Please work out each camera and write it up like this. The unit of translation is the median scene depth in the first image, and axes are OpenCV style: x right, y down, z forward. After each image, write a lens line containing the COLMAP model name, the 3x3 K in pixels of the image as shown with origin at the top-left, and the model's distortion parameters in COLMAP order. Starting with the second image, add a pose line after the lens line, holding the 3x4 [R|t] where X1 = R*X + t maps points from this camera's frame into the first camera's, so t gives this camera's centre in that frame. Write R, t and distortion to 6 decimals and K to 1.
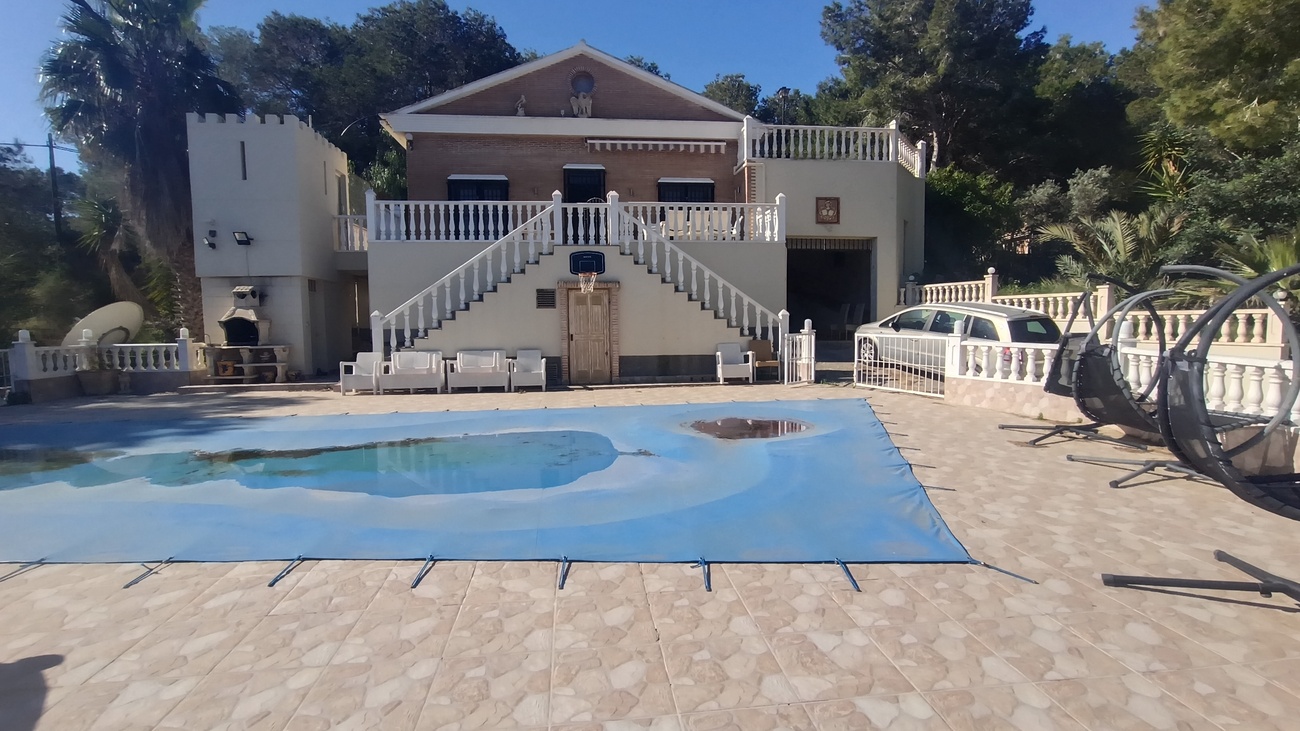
lens RADIAL K [[593.8, 0, 644.9], [0, 593.8, 360.4], [0, 0, 1]] dist [-0.017994, 0.010351]
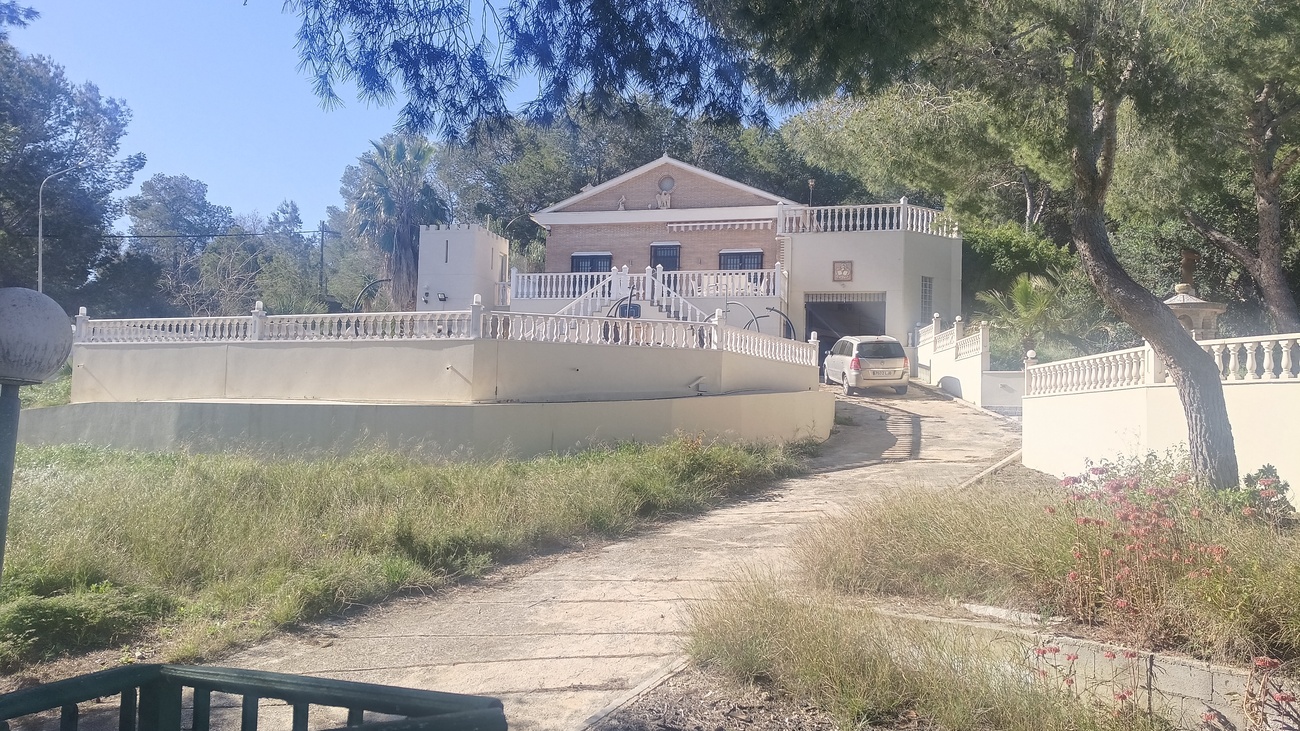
lens RADIAL K [[1040.7, 0, 693.0], [0, 1040.7, 356.2], [0, 0, 1]] dist [0.038353, -0.099457]
pose [[0.935327, 0.007792, -0.353698, 0.939829], [-0.060224, 0.988673, -0.137474, 0.293093], [0.348621, 0.149885, 0.925202, -1.332155]]
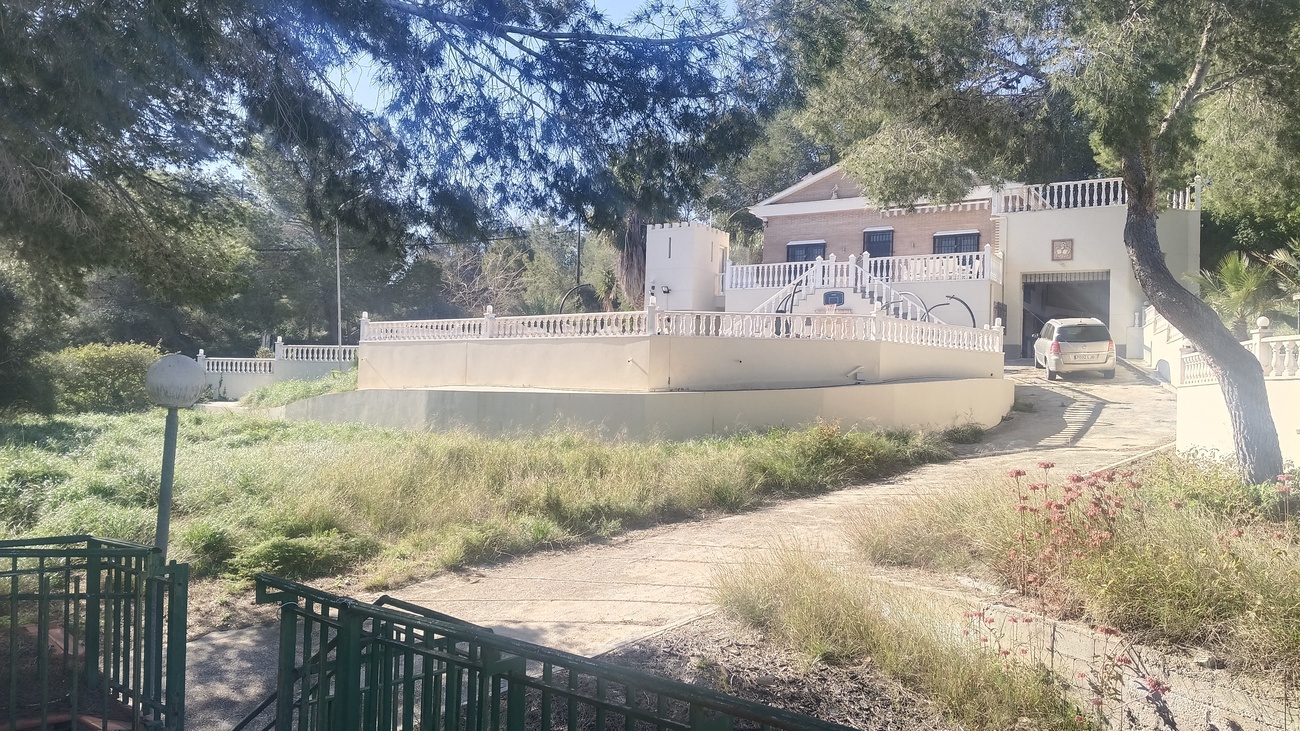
lens RADIAL K [[1040.7, 0, 636.2], [0, 1040.7, 365.2], [0, 0, 1]] dist [0.038353, -0.099457]
pose [[0.778597, 0.012239, -0.627405, 1.159349], [-0.083338, 0.992971, -0.084050, 0.277281], [0.621966, 0.117727, 0.774144, -1.392510]]
